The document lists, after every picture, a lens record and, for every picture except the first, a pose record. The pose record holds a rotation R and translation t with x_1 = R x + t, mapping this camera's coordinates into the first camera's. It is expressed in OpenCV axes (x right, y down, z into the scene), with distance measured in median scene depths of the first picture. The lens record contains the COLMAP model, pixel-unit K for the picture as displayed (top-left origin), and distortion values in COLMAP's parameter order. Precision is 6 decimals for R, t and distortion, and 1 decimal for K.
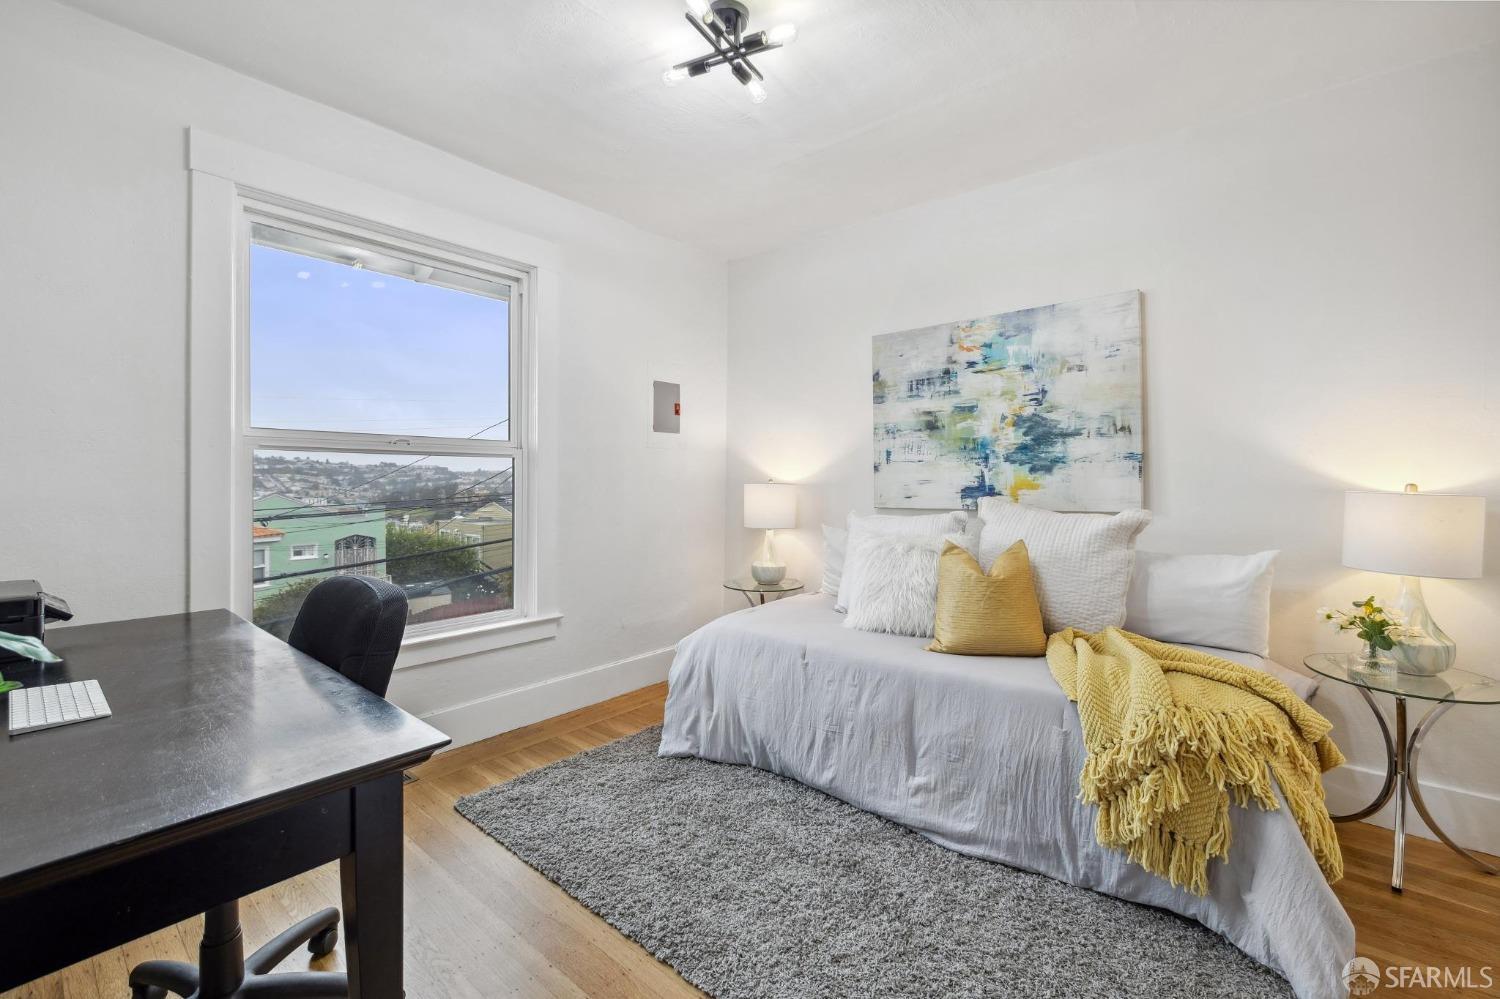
lens RADIAL K [[635.3, 0, 747.0], [0, 635.3, 482.2], [0, 0, 1]] dist [0.000397, 0.000287]
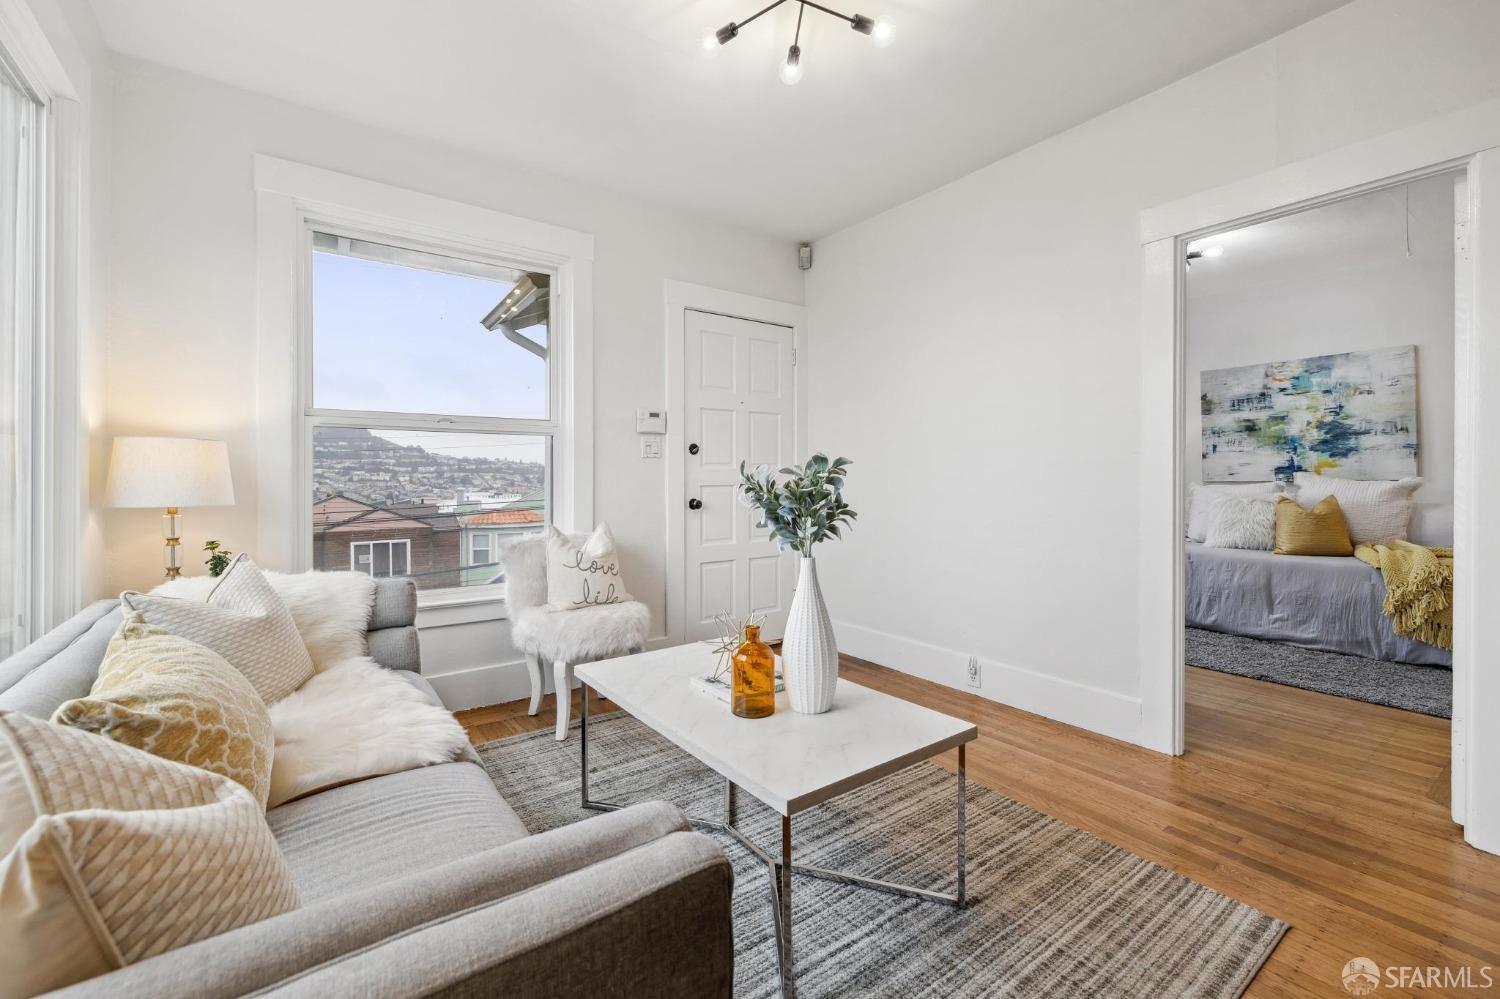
lens RADIAL K [[630.8, 0, 743.7], [0, 630.8, 477.1], [0, 0, 1]] dist [0.001345, -0.000217]
pose [[0.969066, -0.003241, -0.246782, -0.633994], [0.002557, 0.999992, -0.003089, 0.038708], [0.246790, 0.002362, 0.969066, -0.968862]]
